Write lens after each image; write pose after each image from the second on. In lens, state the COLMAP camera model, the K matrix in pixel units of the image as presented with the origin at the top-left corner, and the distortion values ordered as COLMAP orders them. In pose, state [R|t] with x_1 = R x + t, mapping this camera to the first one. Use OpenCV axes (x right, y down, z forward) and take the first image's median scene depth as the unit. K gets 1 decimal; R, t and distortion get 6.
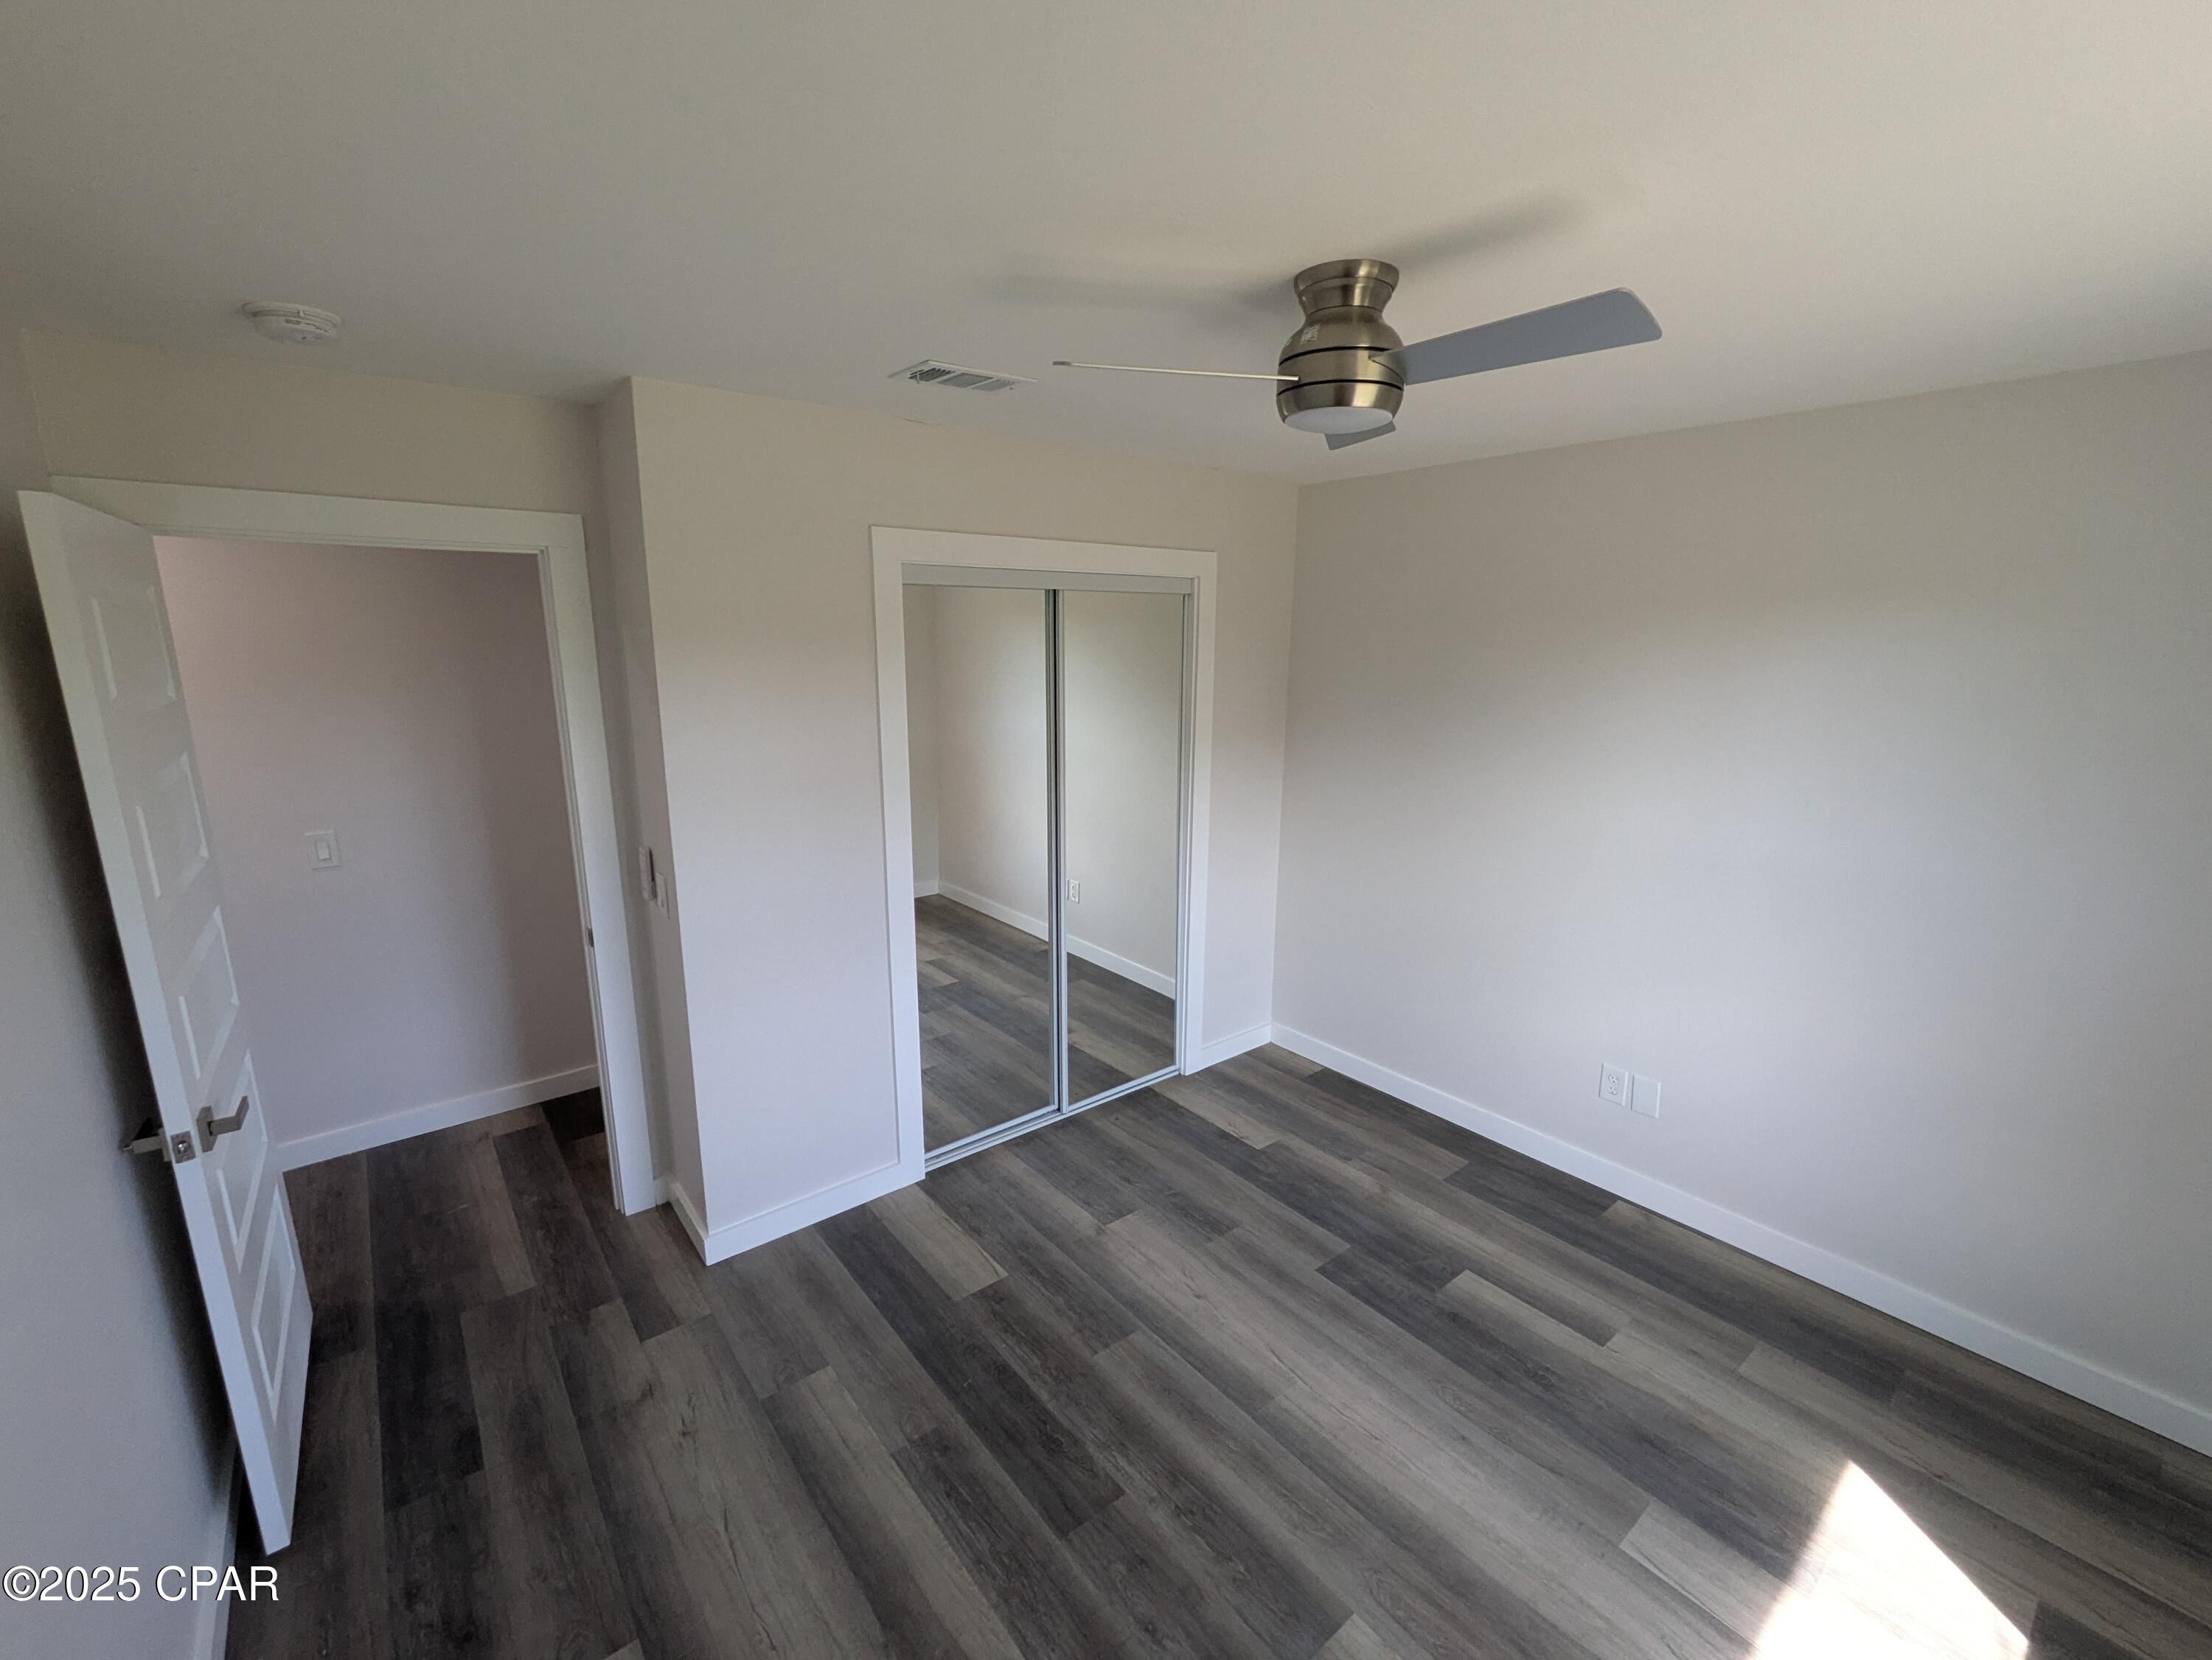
lens RADIAL K [[931.6, 0, 1106.0], [0, 931.6, 830.0], [0, 0, 1]] dist [0.001007, -0.000123]
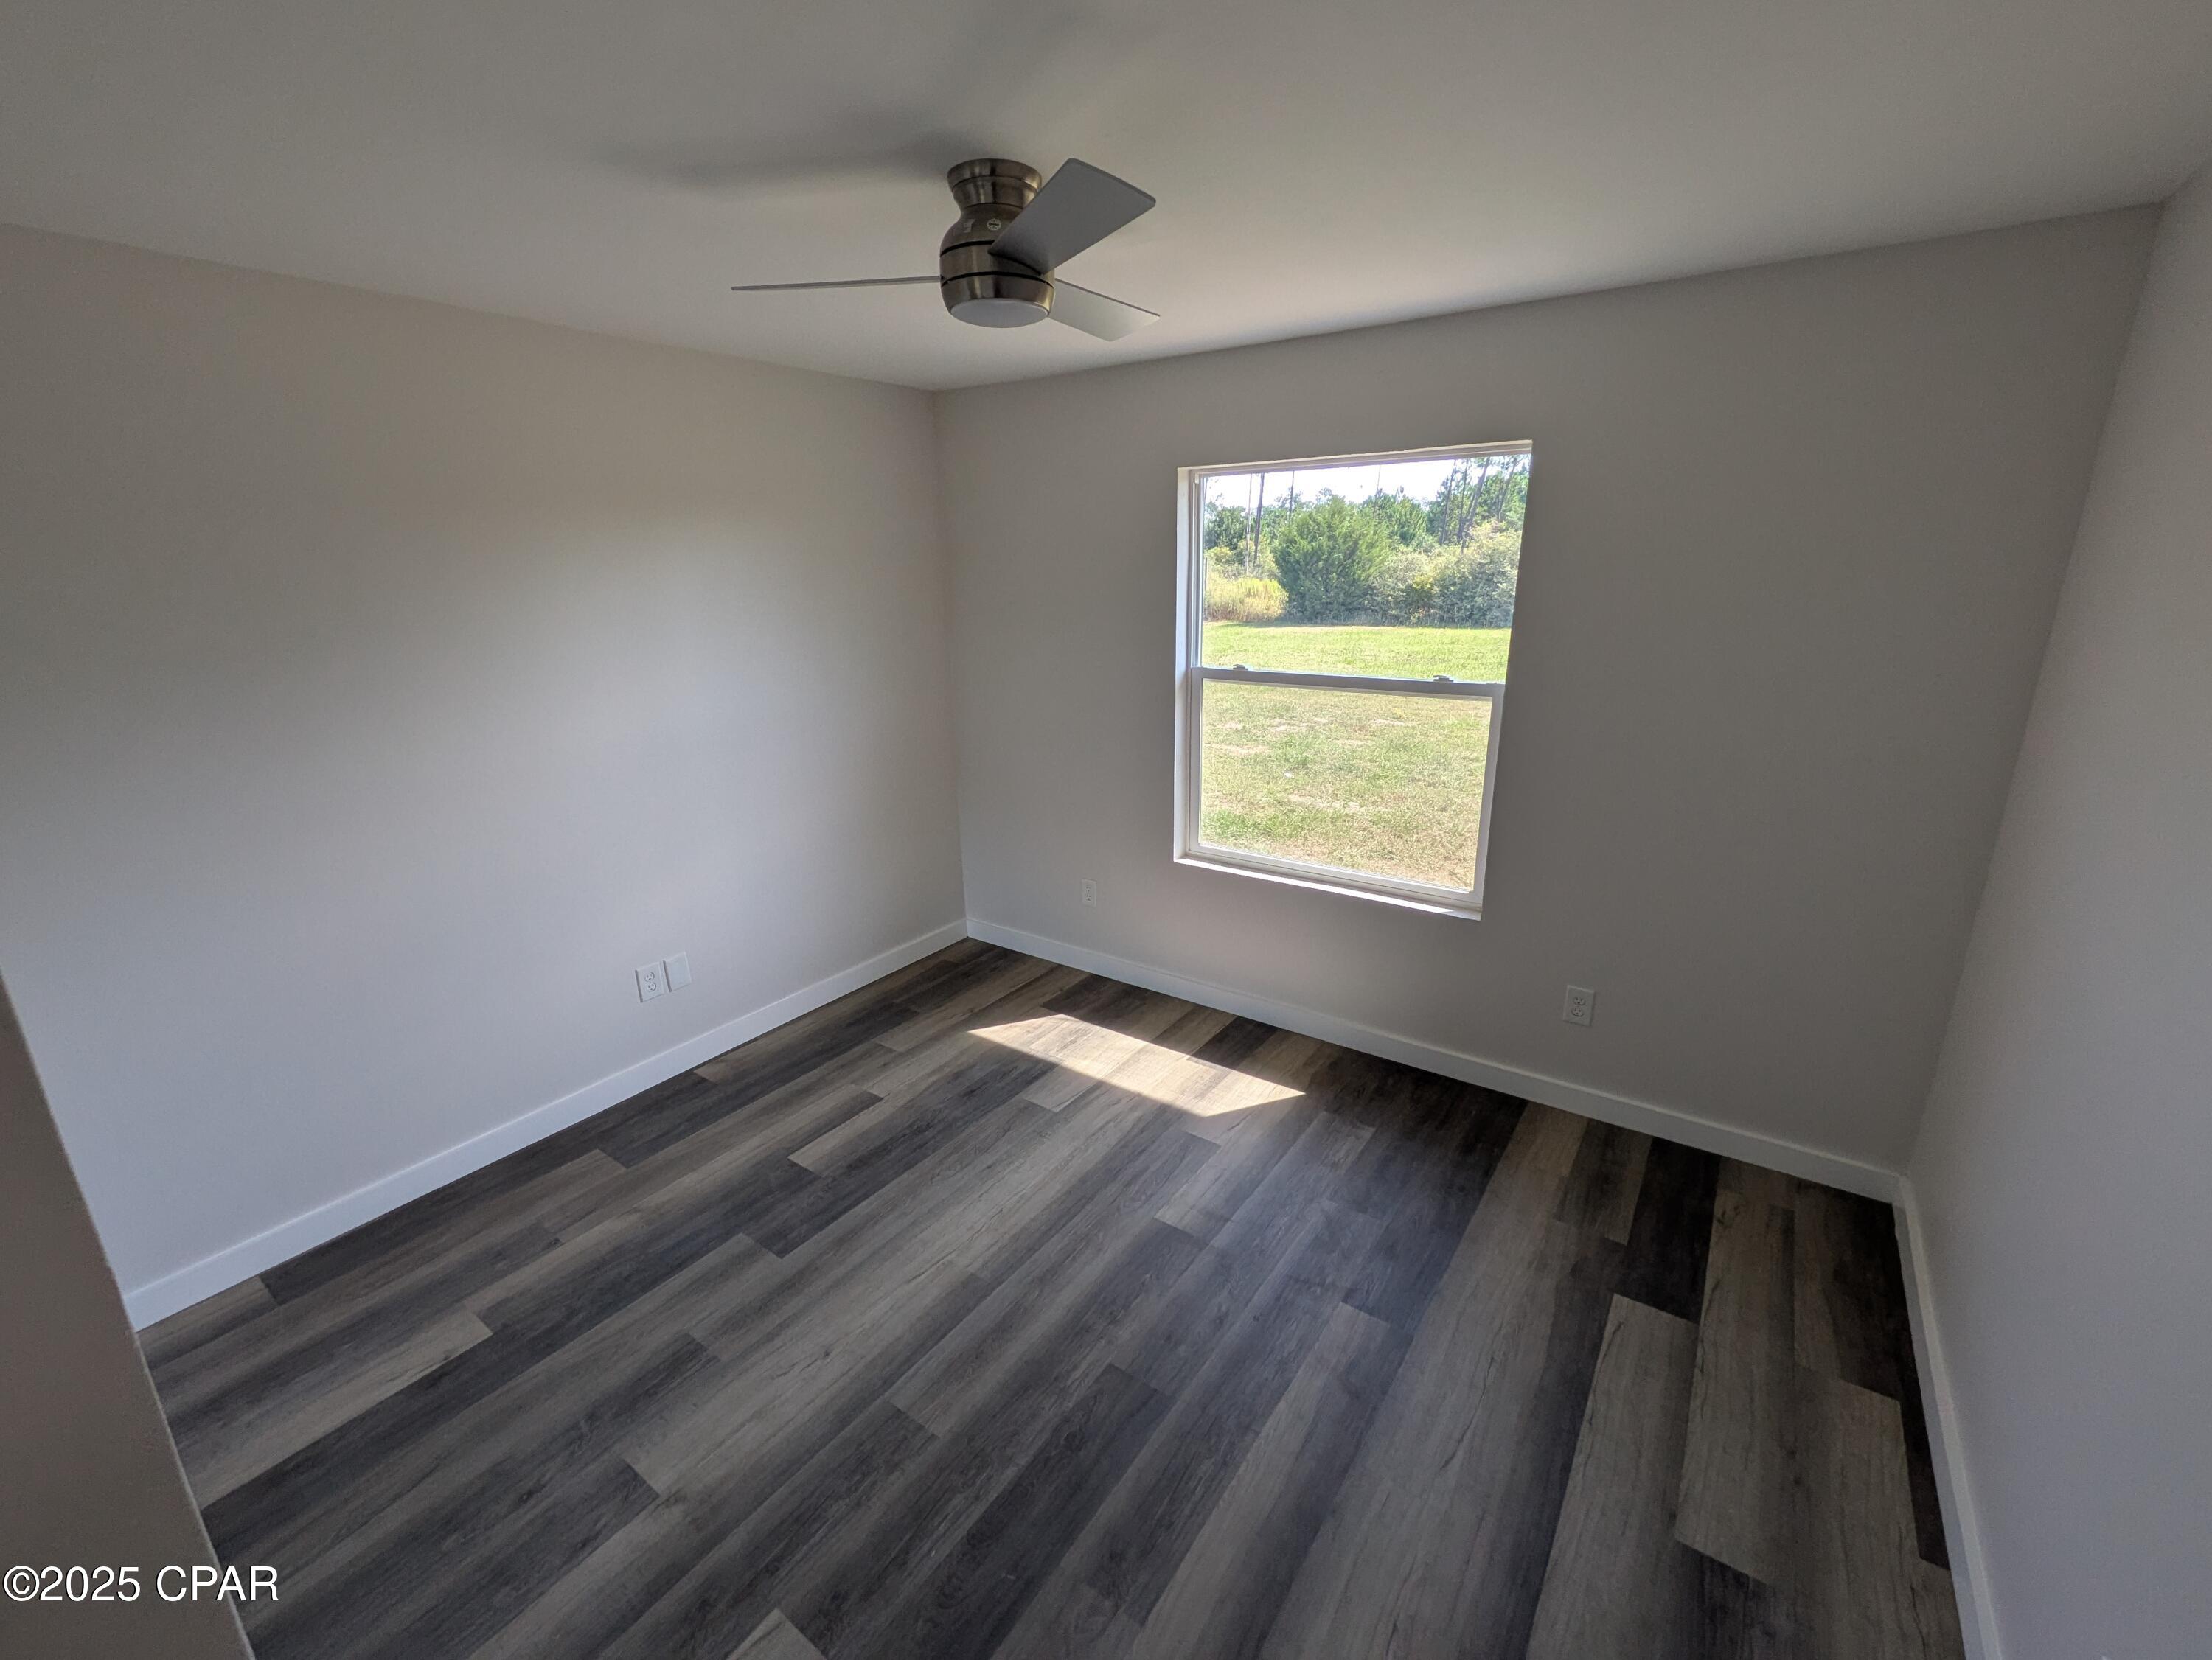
lens RADIAL K [[931.6, 0, 1106.0], [0, 931.6, 830.0], [0, 0, 1]] dist [0.001007, -0.000123]
pose [[-0.273846, -0.269422, 0.923266, -0.625589], [0.216079, 0.918186, 0.332030, -0.145364], [-0.937186, 0.290423, -0.193225, 0.830883]]
